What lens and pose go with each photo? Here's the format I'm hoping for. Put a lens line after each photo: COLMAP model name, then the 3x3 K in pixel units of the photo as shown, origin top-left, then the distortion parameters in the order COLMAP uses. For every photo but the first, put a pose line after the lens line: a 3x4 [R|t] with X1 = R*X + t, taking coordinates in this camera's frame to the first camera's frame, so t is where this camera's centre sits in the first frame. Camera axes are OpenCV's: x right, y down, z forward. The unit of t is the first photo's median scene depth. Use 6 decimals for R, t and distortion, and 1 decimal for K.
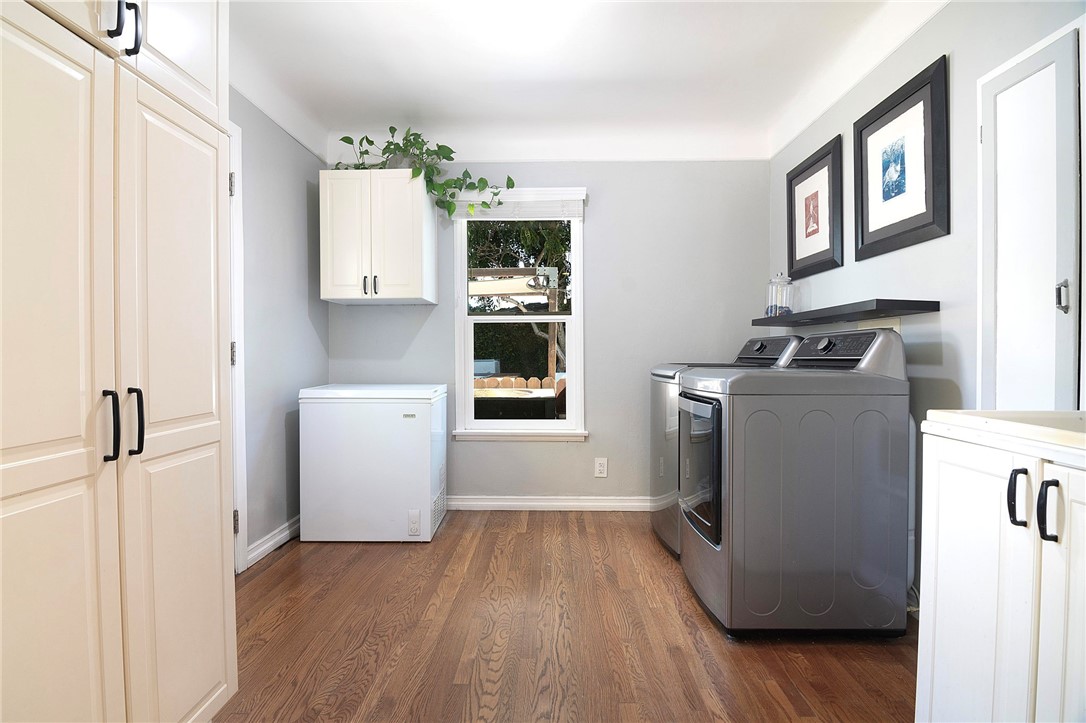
lens RADIAL K [[523.7, 0, 538.5], [0, 523.7, 360.8], [0, 0, 1]] dist [0.000454, -0.017148]
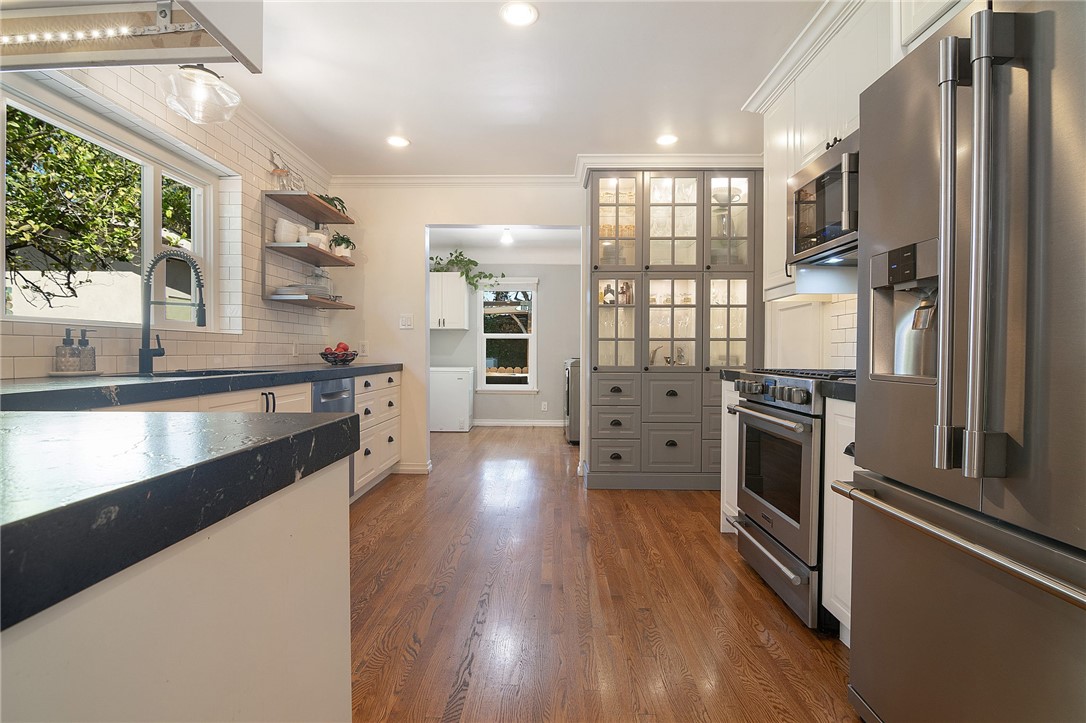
lens RADIAL K [[533.9, 0, 534.8], [0, 533.9, 362.8], [0, 0, 1]] dist [0.002001, -0.018073]
pose [[0.999947, 0.007017, -0.007530, 0.108136], [-0.006989, 0.999968, 0.003810, 0.019360], [0.007556, -0.003757, 0.999964, -1.365184]]
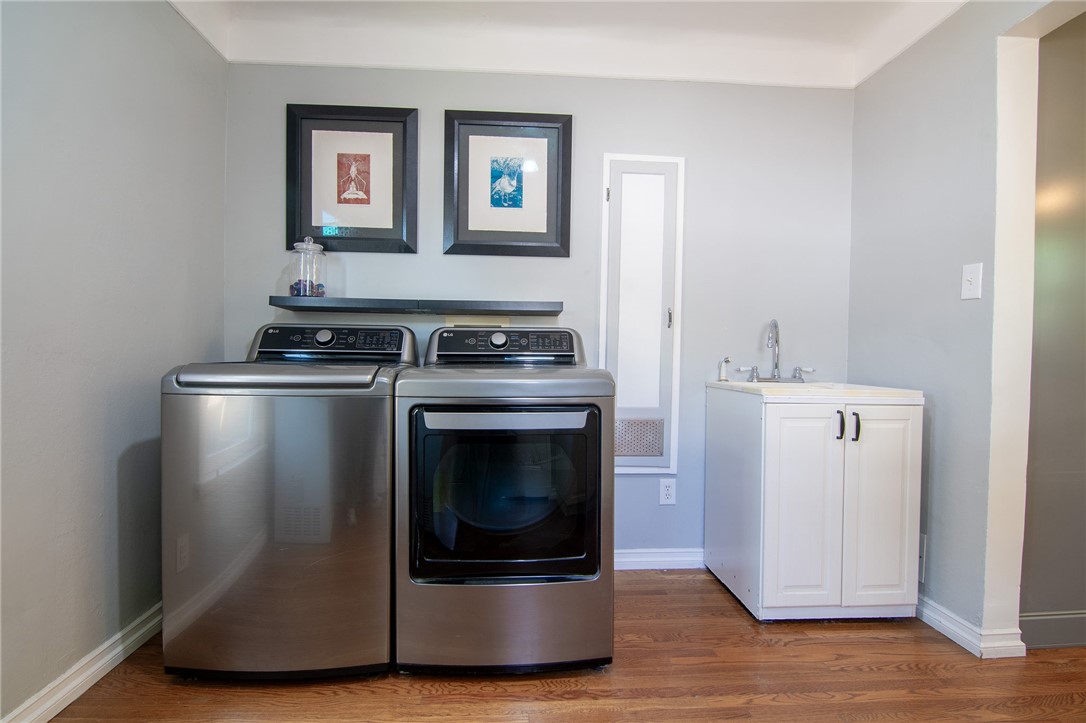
lens RADIAL K [[523.7, 0, 538.5], [0, 523.7, 360.8], [0, 0, 1]] dist [0.000454, -0.017148]
pose [[-0.080796, -0.024452, 0.996431, -0.313889], [-0.000050, 0.999699, 0.024528, -0.011519], [-0.996731, 0.001932, -0.080773, 0.734546]]
